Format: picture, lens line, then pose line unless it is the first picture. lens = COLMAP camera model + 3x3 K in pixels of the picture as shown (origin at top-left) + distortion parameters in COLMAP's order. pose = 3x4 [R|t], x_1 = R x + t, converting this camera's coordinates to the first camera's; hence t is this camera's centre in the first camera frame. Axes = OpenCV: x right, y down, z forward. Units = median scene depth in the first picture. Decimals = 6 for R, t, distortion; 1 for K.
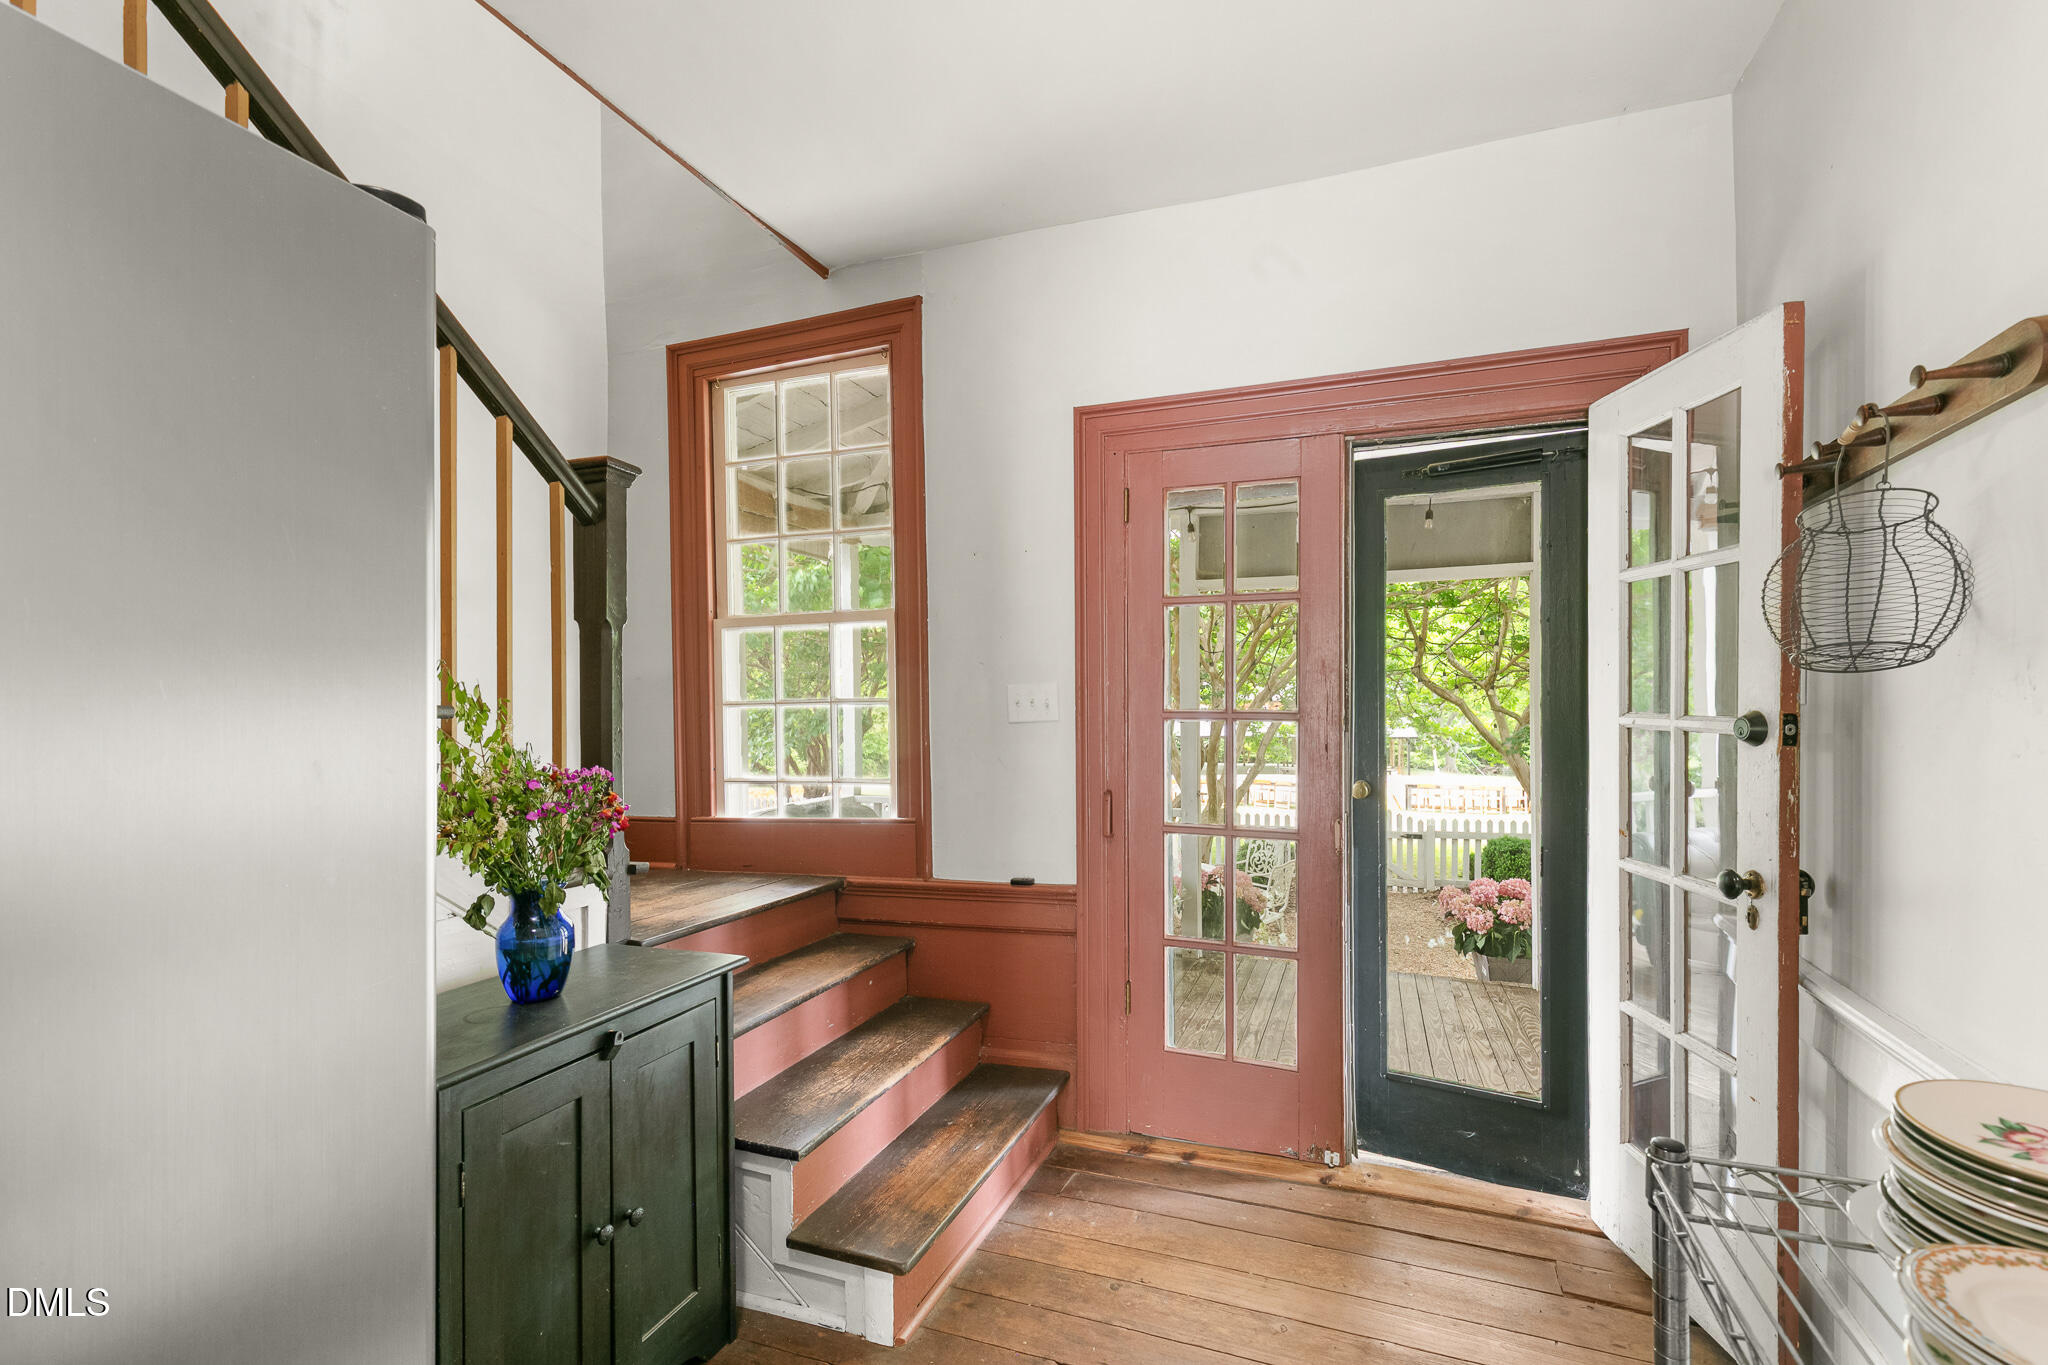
lens RADIAL K [[945.6, 0, 1019.7], [0, 945.6, 697.8], [0, 0, 1]] dist [0.006063, -0.001971]
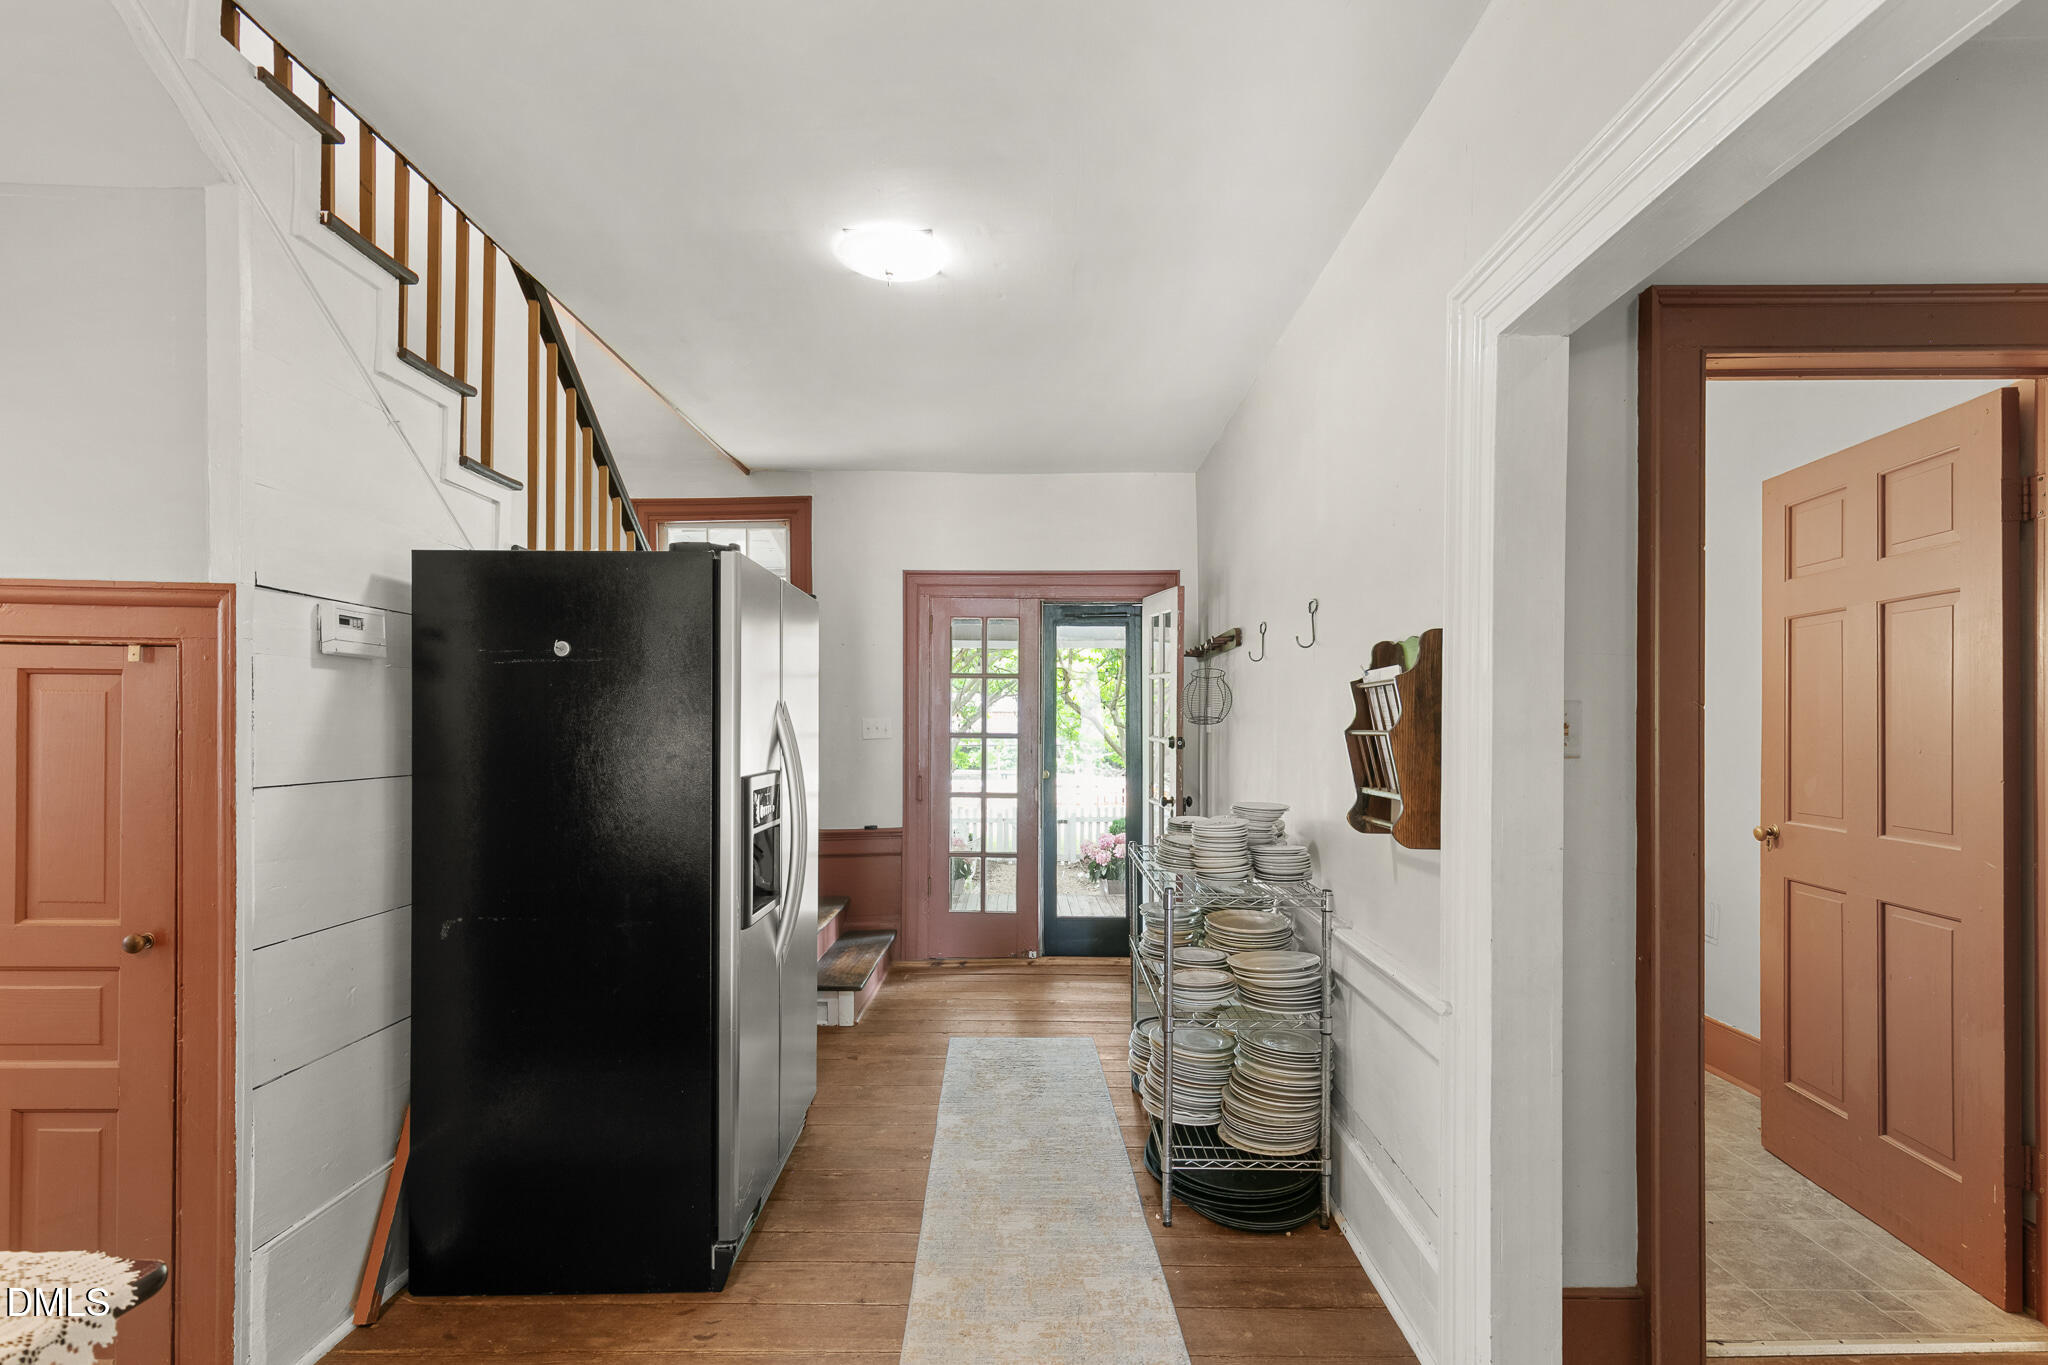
lens RADIAL K [[945.6, 0, 1025.2], [0, 945.6, 697.2], [0, 0, 1]] dist [0.006063, -0.001971]
pose [[0.935974, 0.007225, 0.351994, -0.385274], [-0.003851, 0.999940, -0.010284, -0.040435], [-0.352047, 0.008270, 0.935946, -0.858136]]
